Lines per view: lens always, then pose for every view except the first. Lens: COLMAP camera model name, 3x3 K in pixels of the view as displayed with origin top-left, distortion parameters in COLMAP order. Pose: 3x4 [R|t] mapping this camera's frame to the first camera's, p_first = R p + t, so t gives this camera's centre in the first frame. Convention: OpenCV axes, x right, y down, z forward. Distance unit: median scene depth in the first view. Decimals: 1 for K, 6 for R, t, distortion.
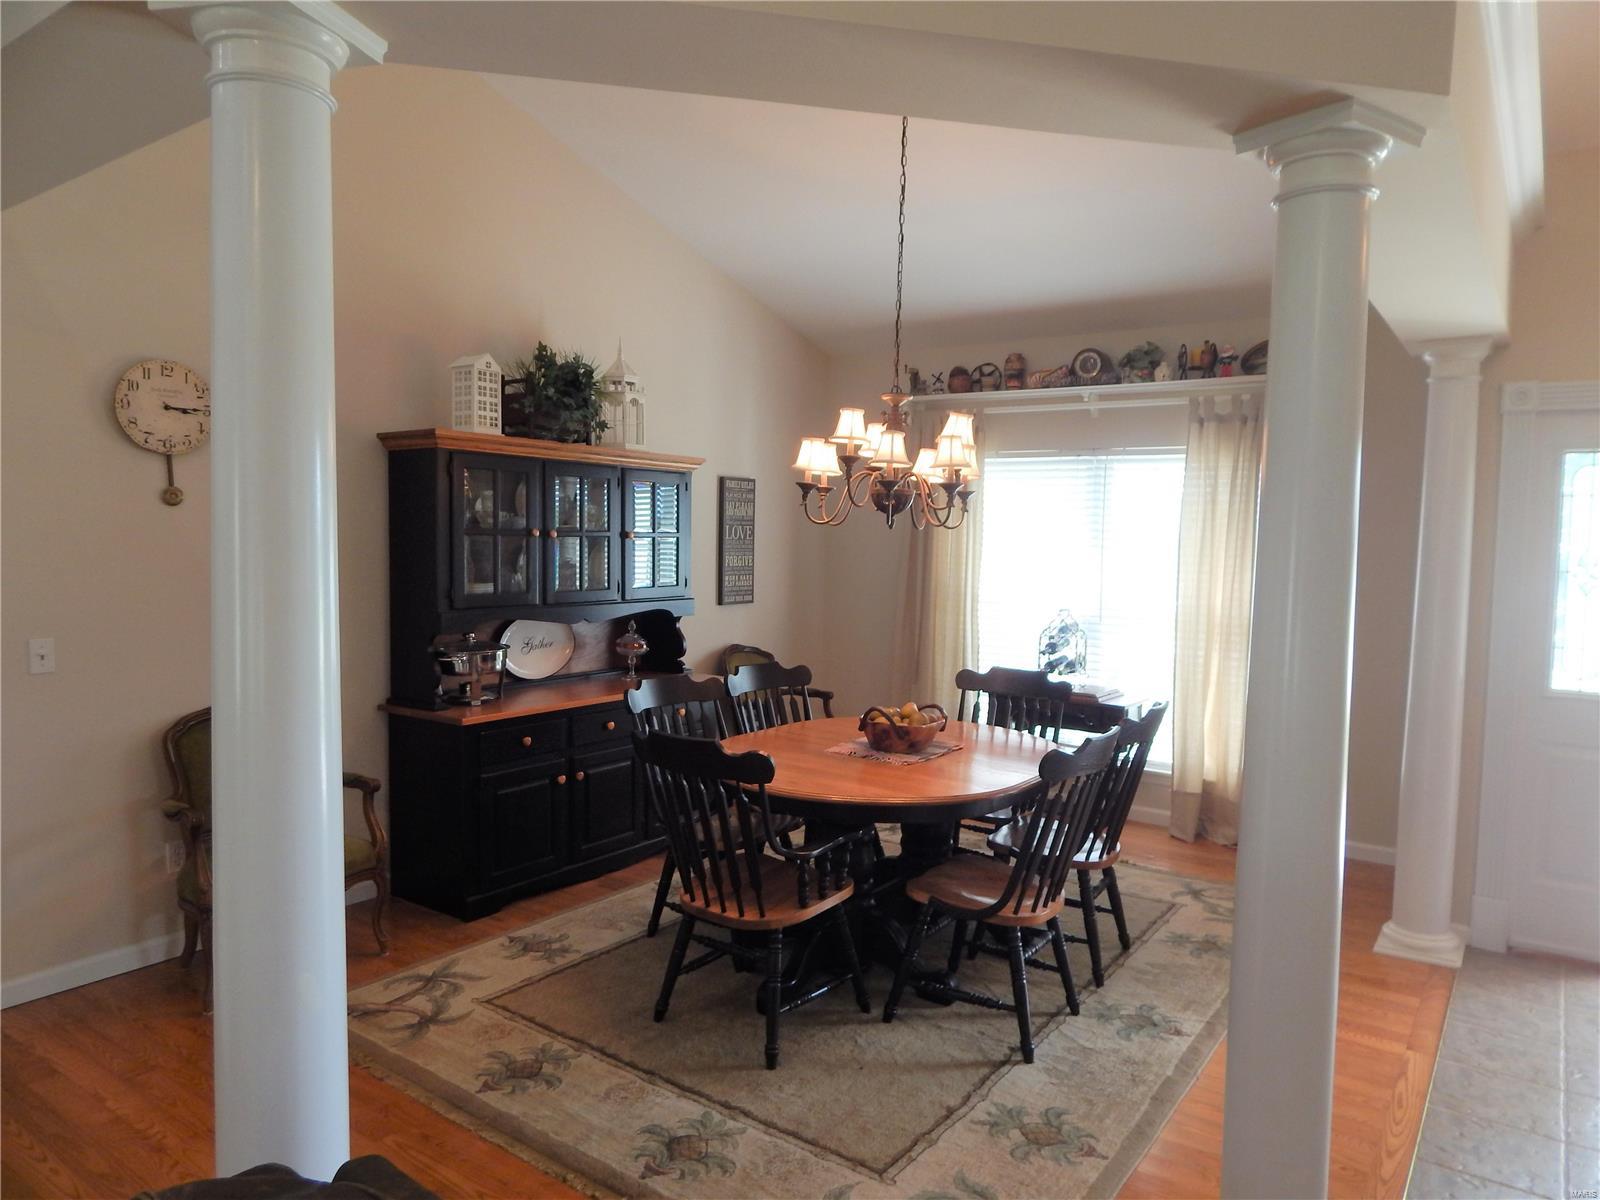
lens RADIAL K [[1040.5, 0, 813.5], [0, 1040.5, 601.9], [0, 0, 1]] dist [-0.005499, -0.000587]
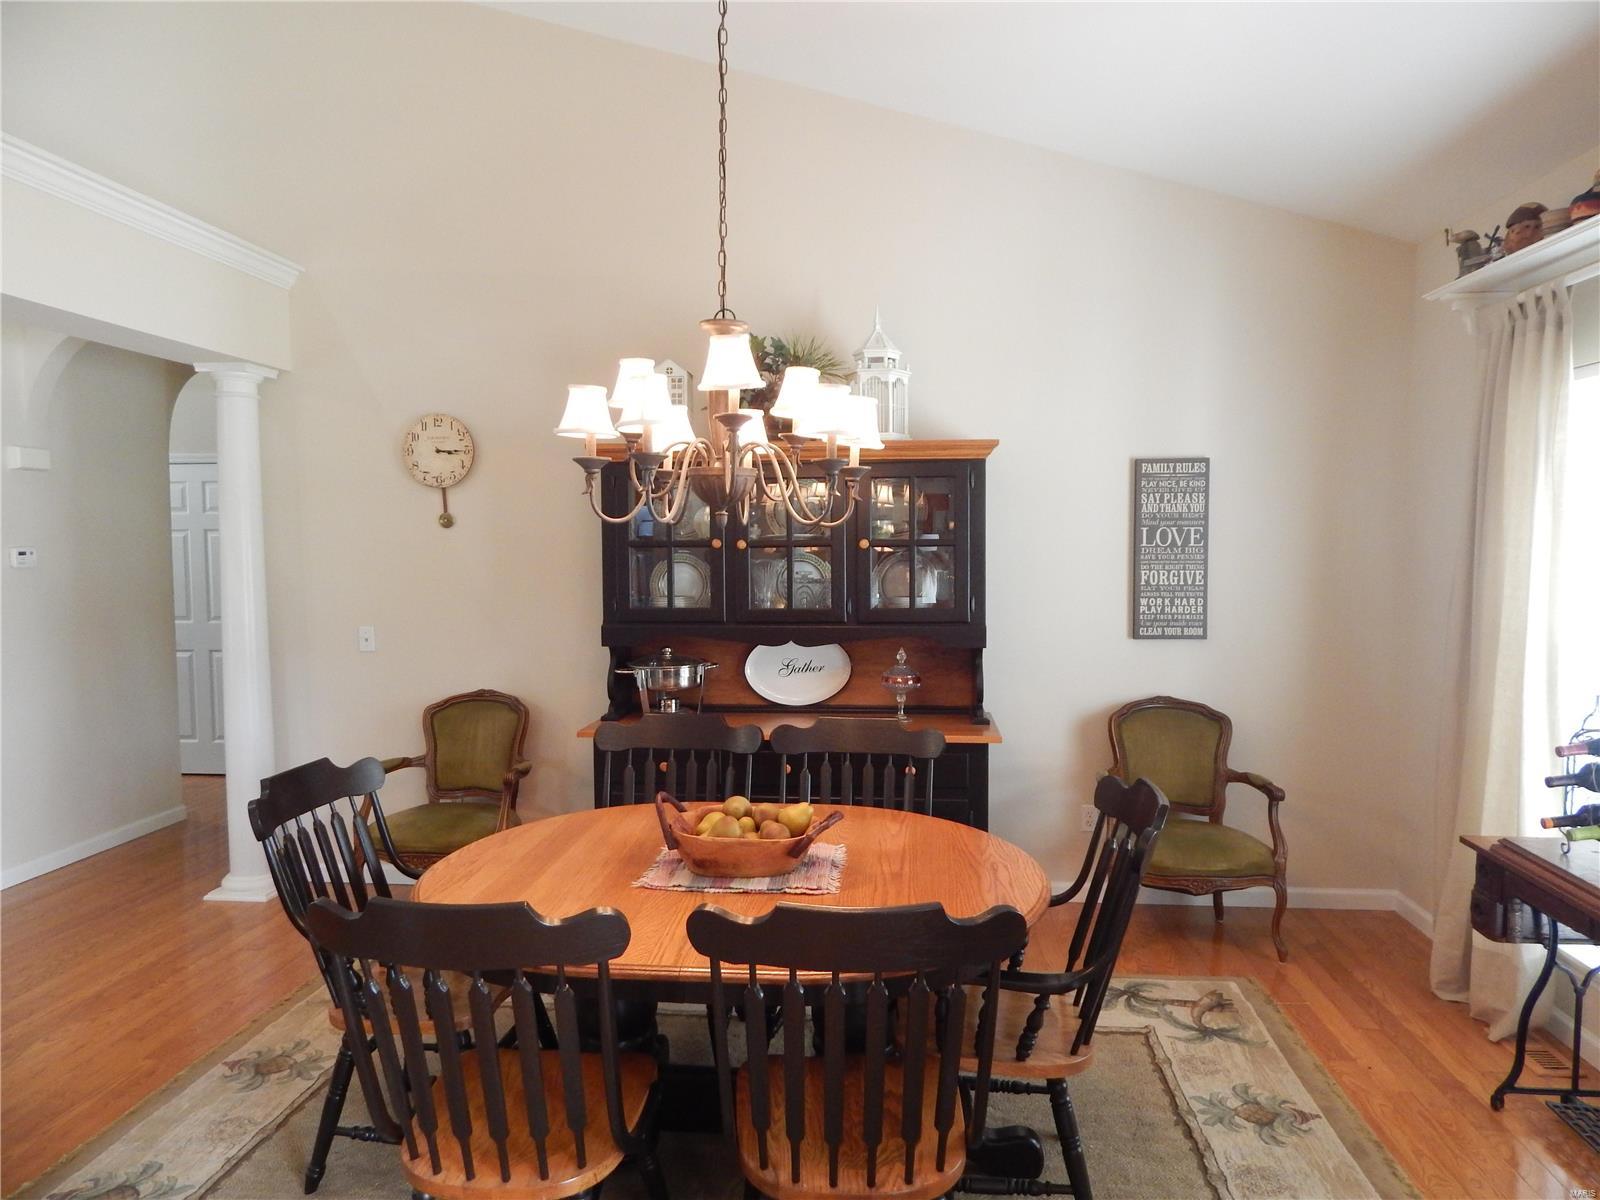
lens RADIAL K [[1040.5, 0, 807.5], [0, 1040.5, 584.9], [0, 0, 1]] dist [-0.005499, -0.000587]
pose [[0.496126, 0.009637, -0.868197, 0.694973], [-0.042436, 0.999012, -0.013161, -0.024919], [0.867213, 0.043372, 0.496045, 0.749505]]
